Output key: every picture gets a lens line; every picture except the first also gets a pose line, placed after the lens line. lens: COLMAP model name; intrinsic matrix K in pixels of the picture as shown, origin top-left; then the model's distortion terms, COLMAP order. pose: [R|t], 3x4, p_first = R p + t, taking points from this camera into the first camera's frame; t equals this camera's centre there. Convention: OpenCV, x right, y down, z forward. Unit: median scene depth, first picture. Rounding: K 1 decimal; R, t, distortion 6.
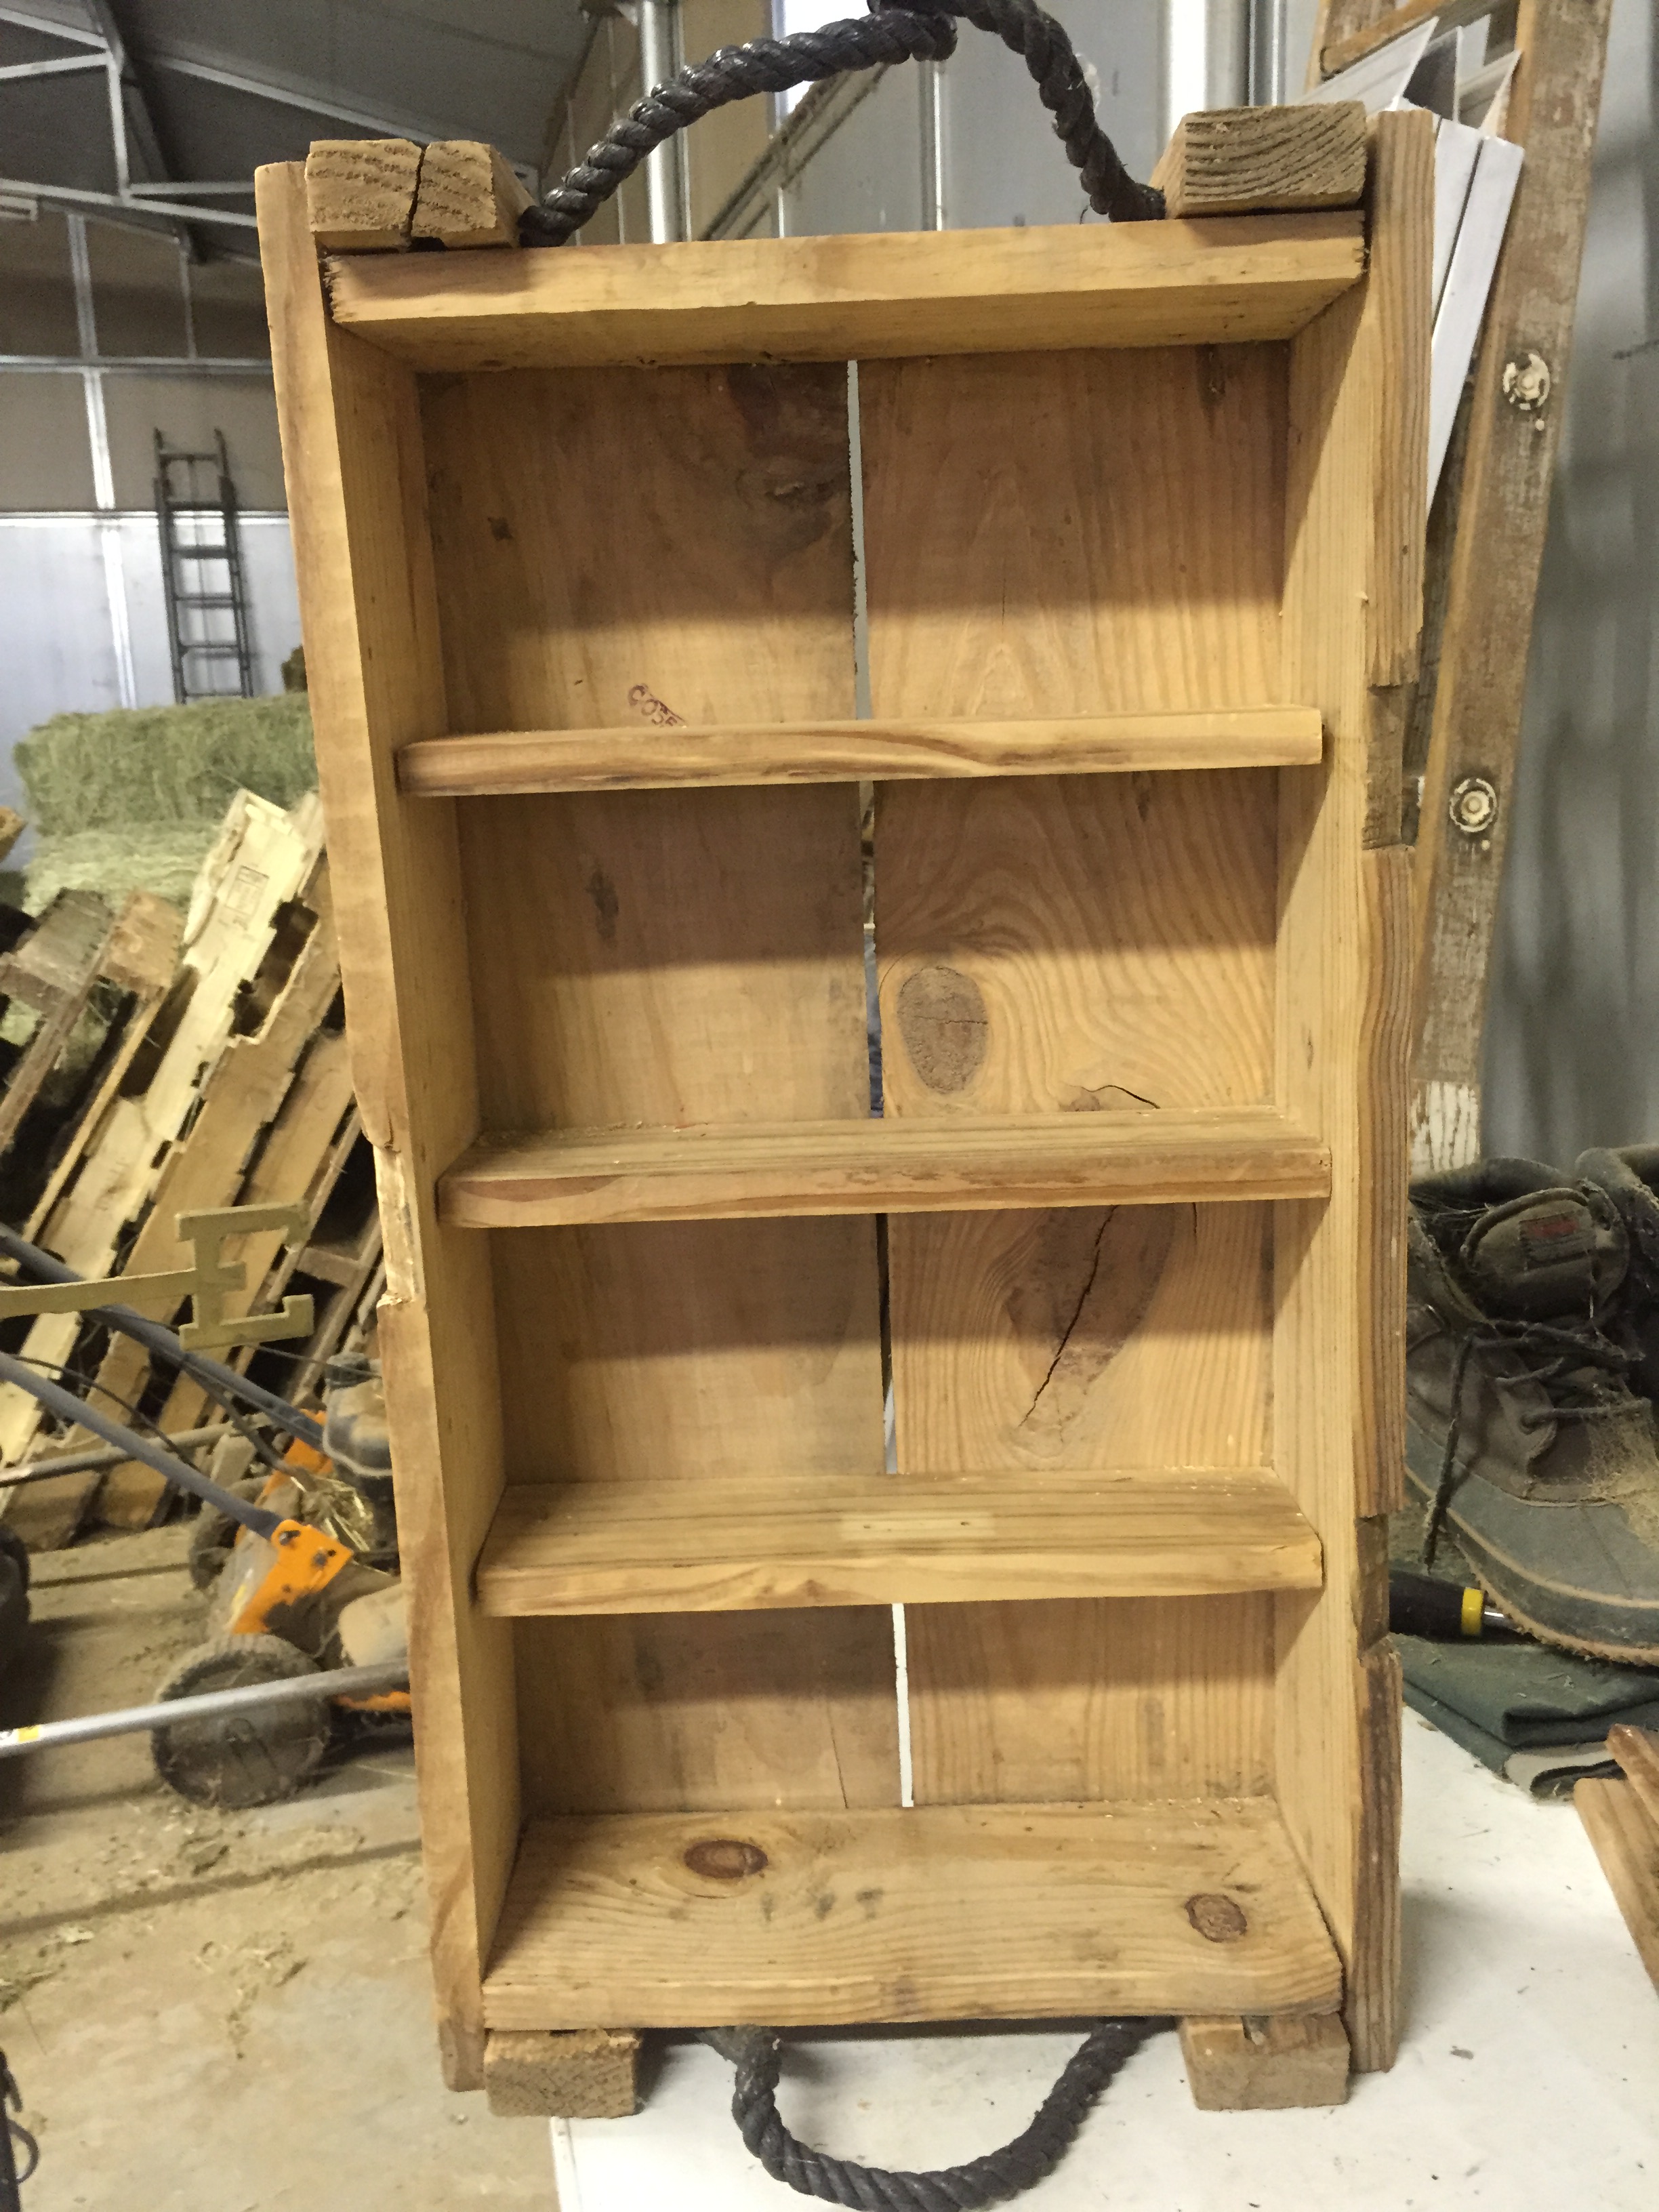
lens RADIAL K [[1924.3, 0, 829.5], [0, 1924.3, 1106.0], [0, 0, 1]] dist [0.060493, -0.086501]
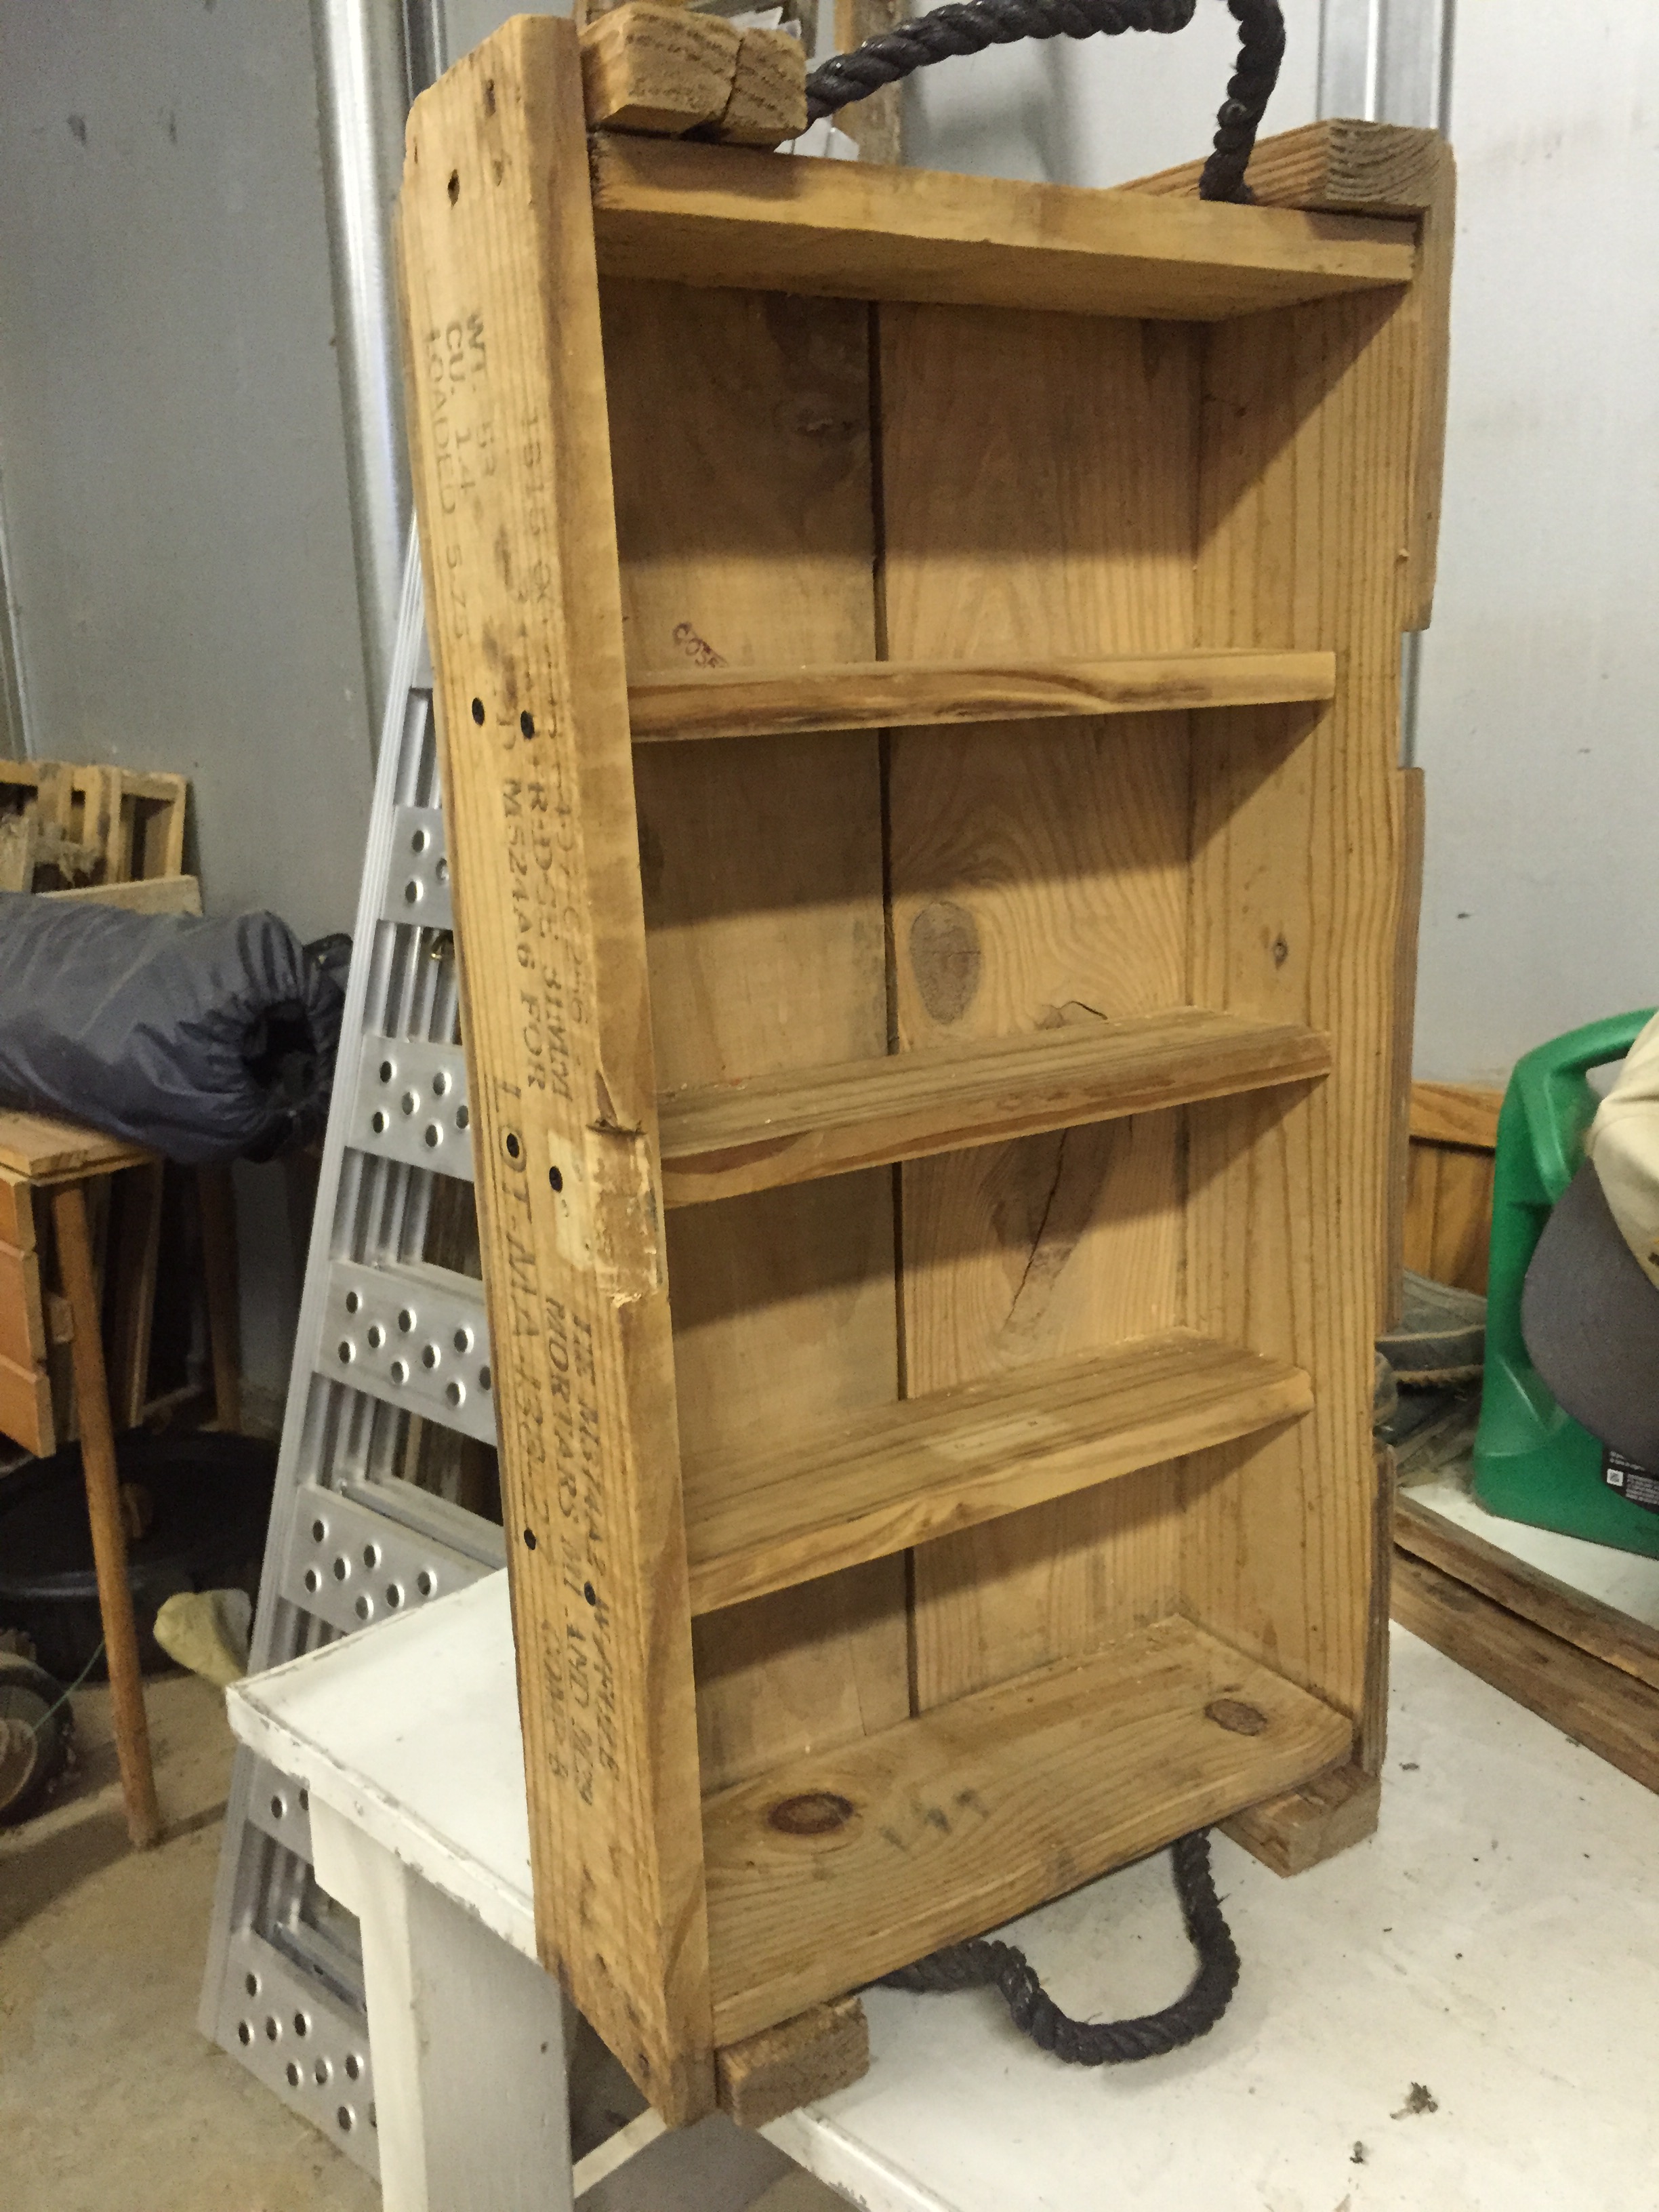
lens RADIAL K [[1924.3, 0, 829.5], [0, 1924.3, 1106.0], [0, 0, 1]] dist [0.060493, -0.086501]
pose [[0.838604, -0.118945, 0.531597, -0.577000], [0.106802, 0.992831, 0.053664, -0.026204], [-0.534169, 0.011772, 0.845295, 0.164430]]
